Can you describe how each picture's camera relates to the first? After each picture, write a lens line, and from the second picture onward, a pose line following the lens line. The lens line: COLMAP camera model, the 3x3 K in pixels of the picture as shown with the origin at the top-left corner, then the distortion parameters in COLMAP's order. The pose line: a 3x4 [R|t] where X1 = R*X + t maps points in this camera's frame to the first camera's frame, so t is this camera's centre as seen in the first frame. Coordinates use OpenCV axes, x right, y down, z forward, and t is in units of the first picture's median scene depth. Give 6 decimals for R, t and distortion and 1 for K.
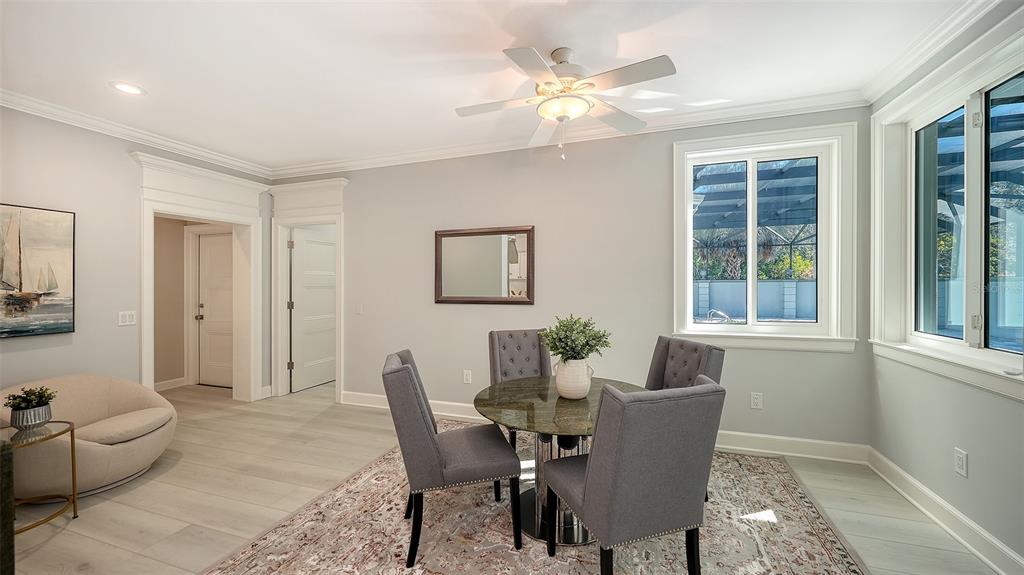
lens RADIAL K [[371.0, 0, 523.5], [0, 371.0, 283.4], [0, 0, 1]] dist [-0.000514, -0.000041]
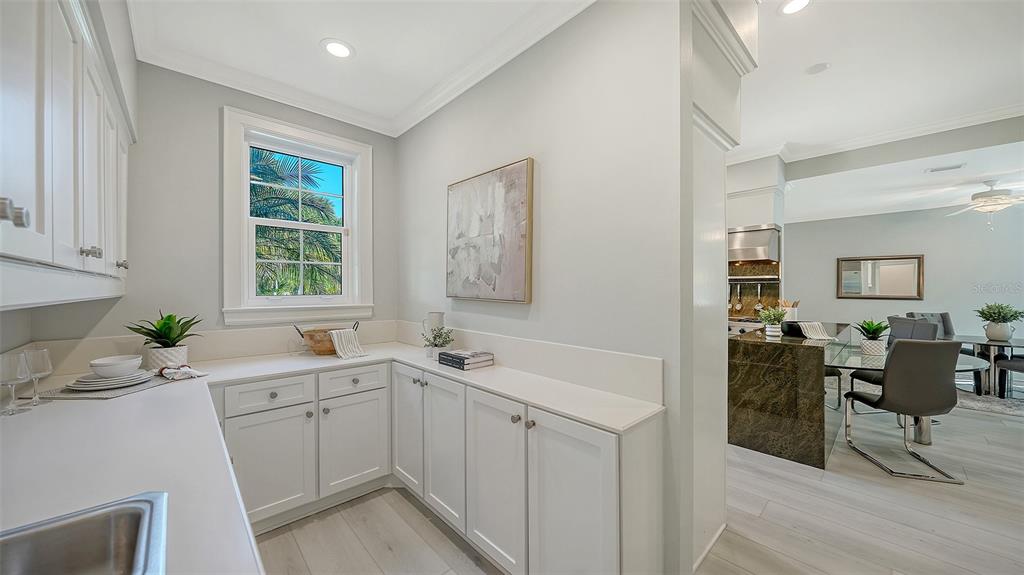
lens RADIAL K [[355.4, 0, 512.0], [0, 355.4, 287.5], [0, 0, 1]] dist [-0.000184, 0.000073]
pose [[0.876241, 0.005652, -0.481840, -0.978404], [-0.003968, 0.999982, 0.004515, -0.000687], [0.481856, -0.002045, 0.876248, -1.578821]]
